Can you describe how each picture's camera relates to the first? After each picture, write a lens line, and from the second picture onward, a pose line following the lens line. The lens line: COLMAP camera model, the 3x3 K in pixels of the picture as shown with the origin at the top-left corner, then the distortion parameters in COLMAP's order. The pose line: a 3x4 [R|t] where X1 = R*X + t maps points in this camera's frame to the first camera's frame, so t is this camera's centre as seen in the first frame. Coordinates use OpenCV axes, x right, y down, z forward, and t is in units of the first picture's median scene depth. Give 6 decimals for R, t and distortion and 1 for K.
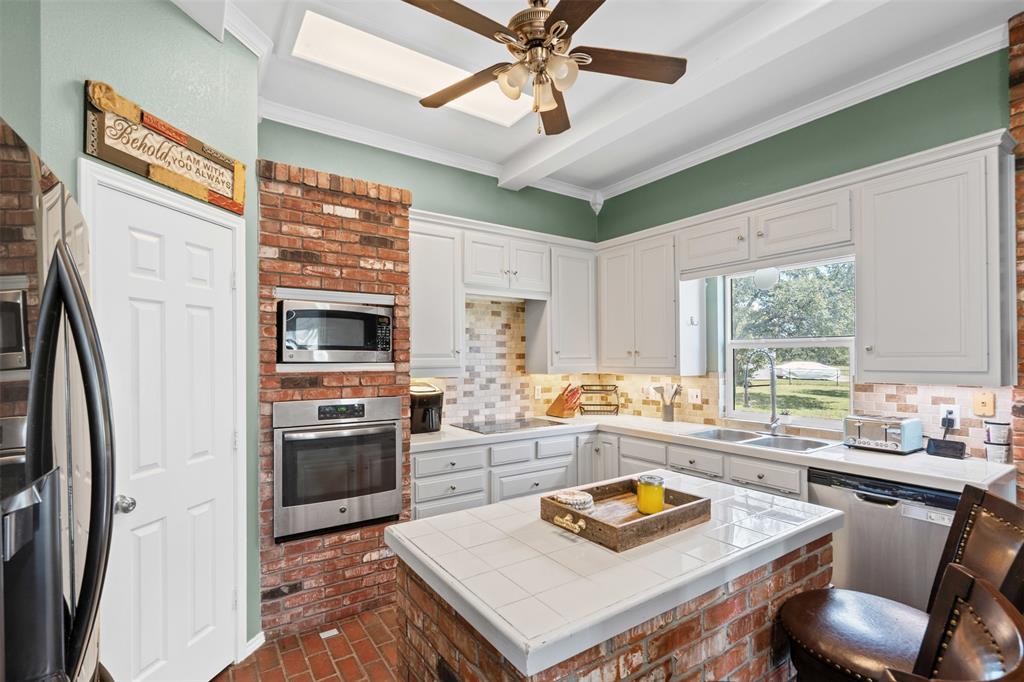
lens RADIAL K [[475.1, 0, 507.2], [0, 475.1, 355.9], [0, 0, 1]] dist [0.001140, 0.001684]
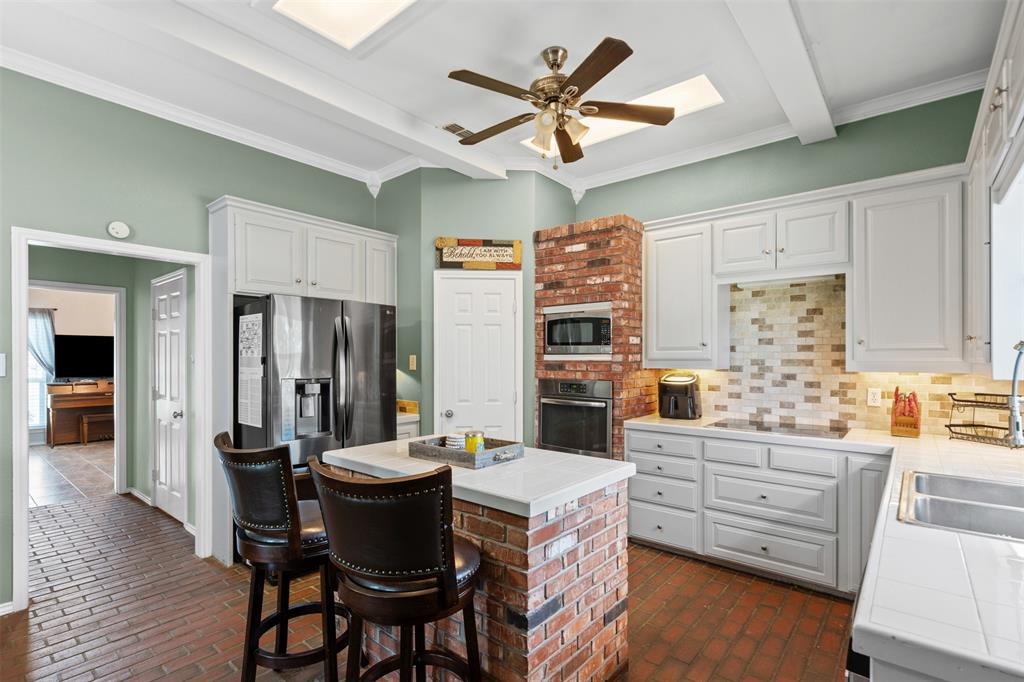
lens RADIAL K [[475.1, 0, 515.8], [0, 475.1, 361.9], [0, 0, 1]] dist [0.001140, 0.001684]
pose [[0.284728, 0.011799, -0.958536, 0.907062], [0.002256, 0.999913, 0.012978, 0.017569], [0.958606, -0.005857, 0.284676, 0.392126]]
